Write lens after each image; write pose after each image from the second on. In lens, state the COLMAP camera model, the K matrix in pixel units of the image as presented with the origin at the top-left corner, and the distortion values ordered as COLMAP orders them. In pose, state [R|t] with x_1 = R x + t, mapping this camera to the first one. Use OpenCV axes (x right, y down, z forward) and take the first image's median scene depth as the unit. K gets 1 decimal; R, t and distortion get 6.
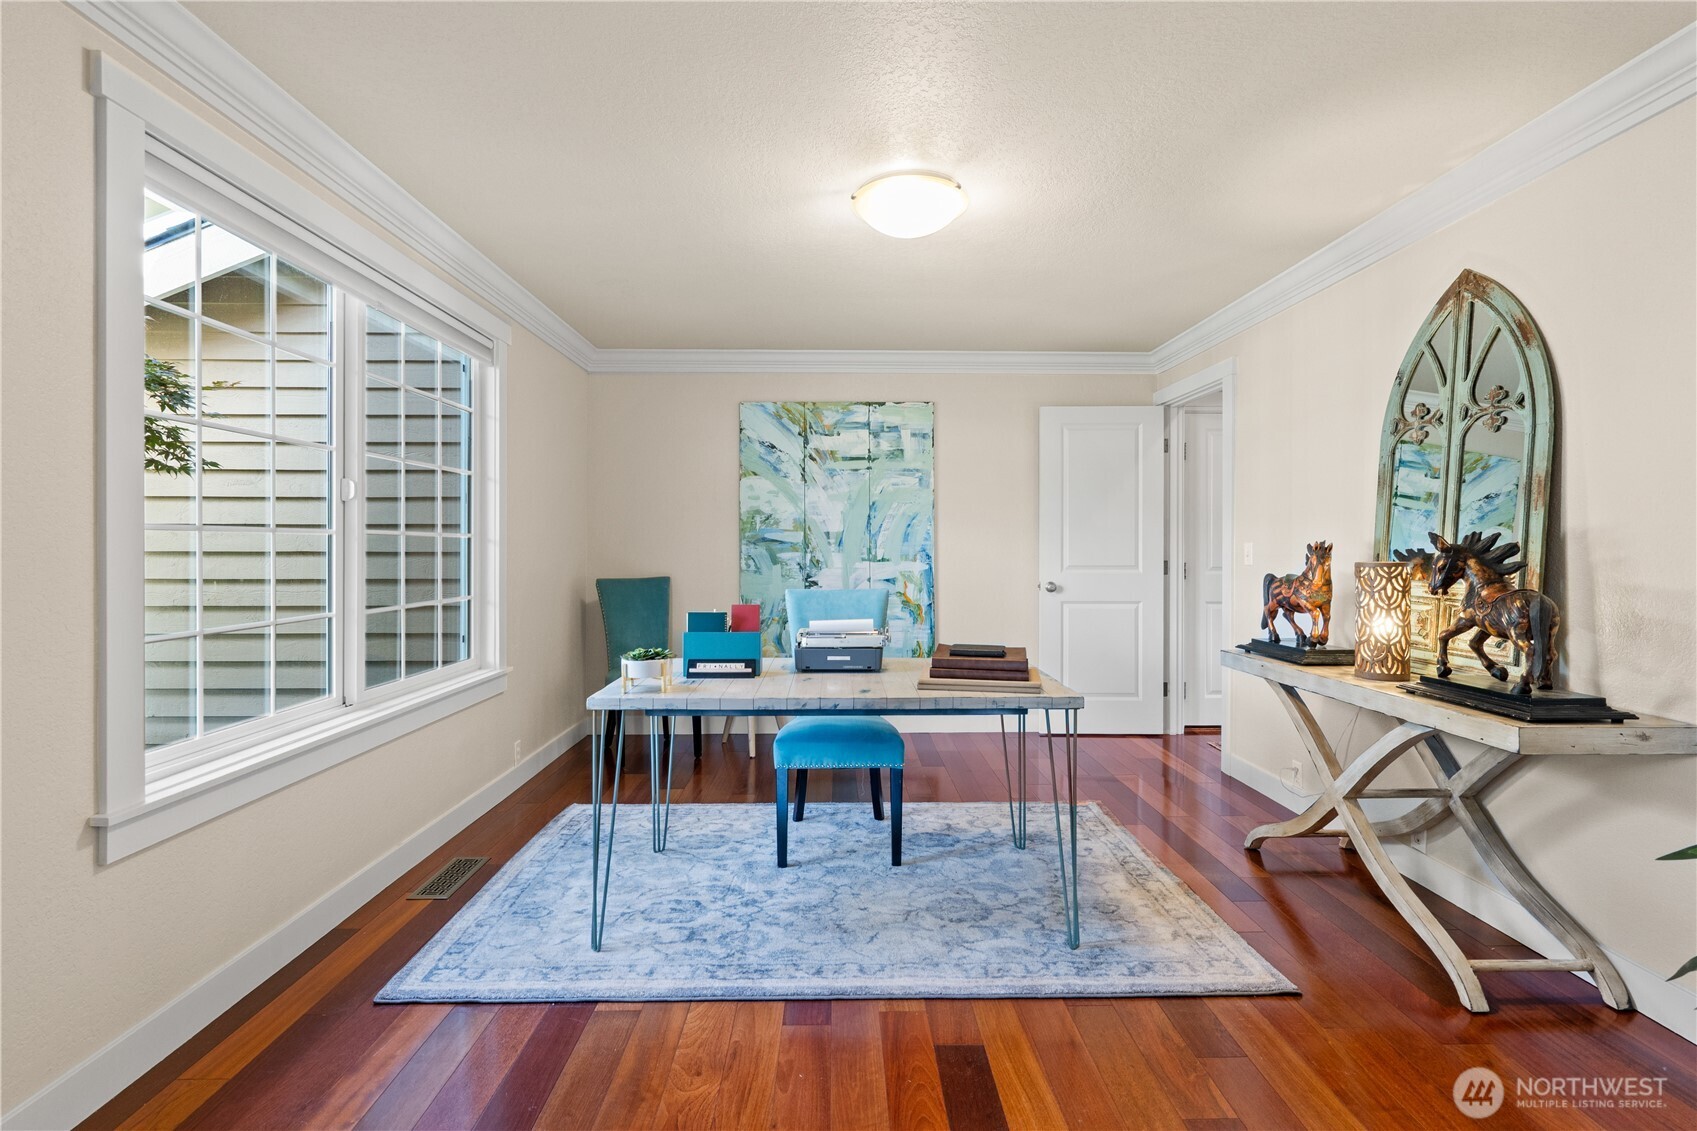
lens RADIAL K [[776.9, 0, 848.0], [0, 776.9, 555.6], [0, 0, 1]] dist [0.000167, 0.000002]
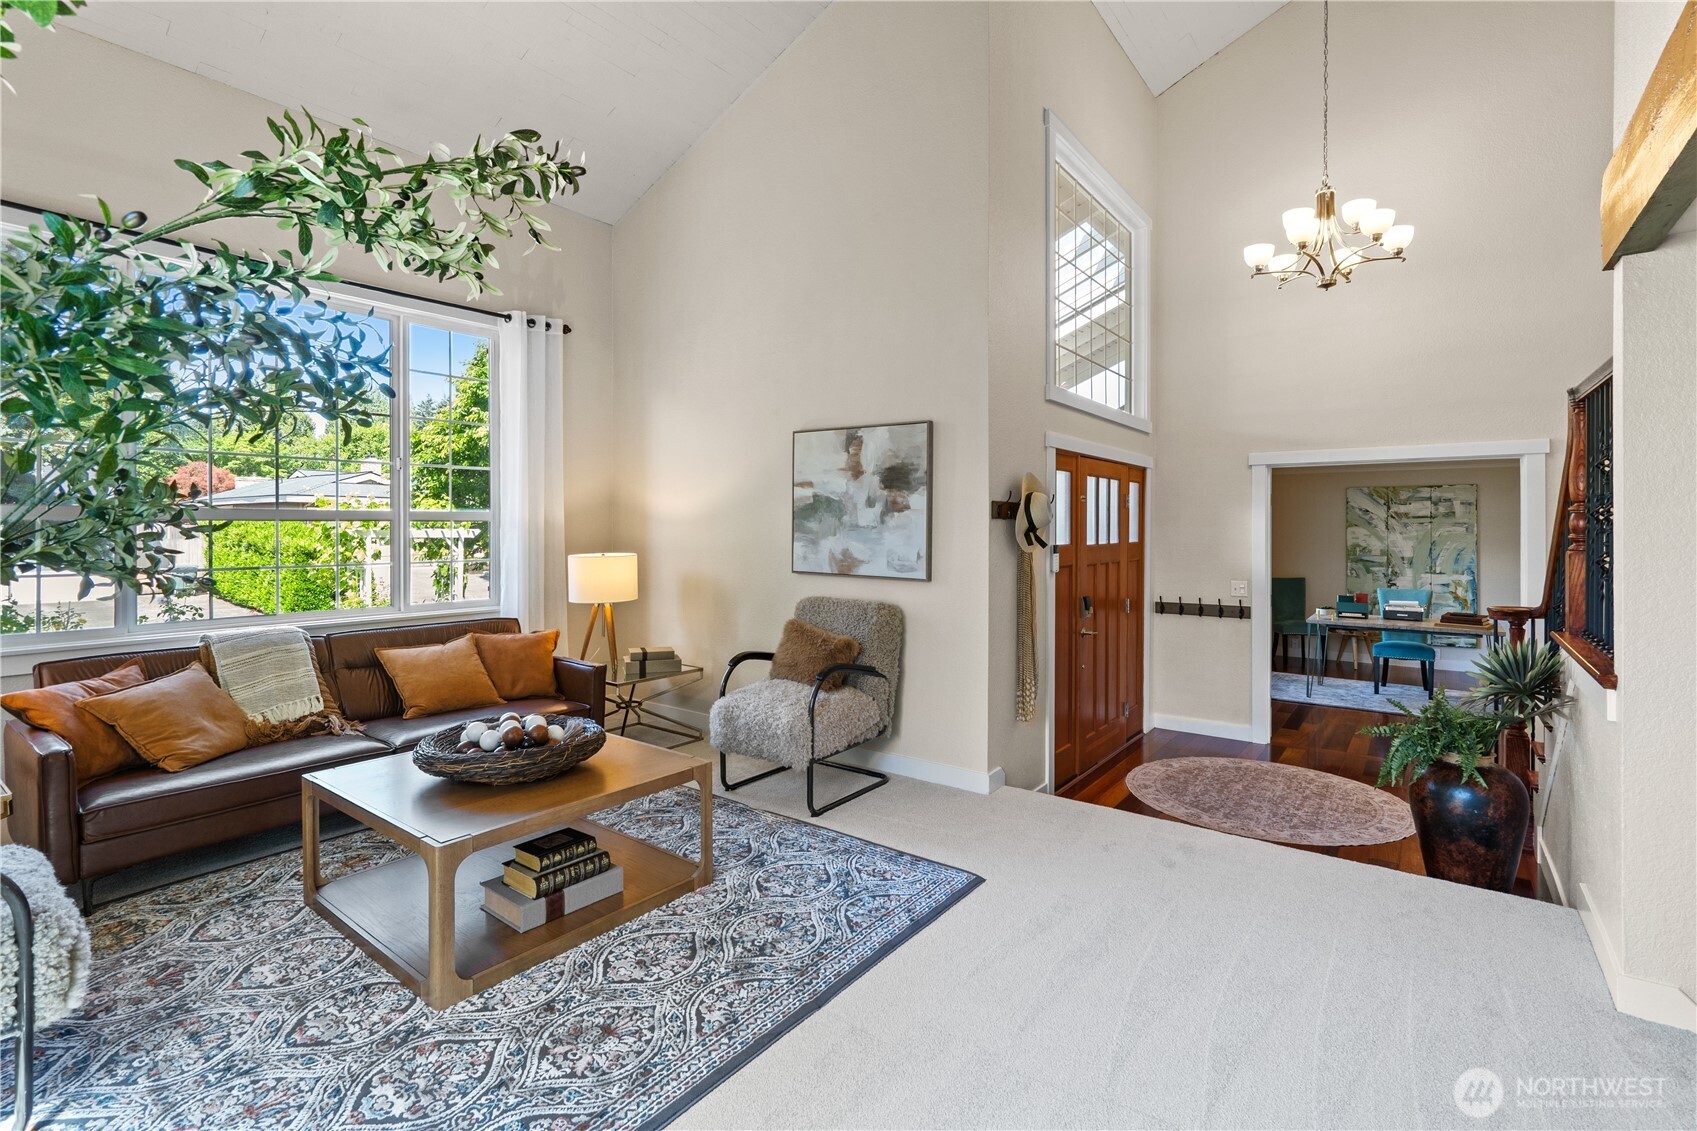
lens RADIAL K [[776.9, 0, 850.9], [0, 776.9, 528.8], [0, 0, 1]] dist [0.000167, 0.000002]
pose [[0.788919, 0.002451, -0.614492, 0.073606], [-0.009346, 0.999924, -0.008011, -0.070306], [0.614426, 0.012063, 0.788882, -1.262323]]
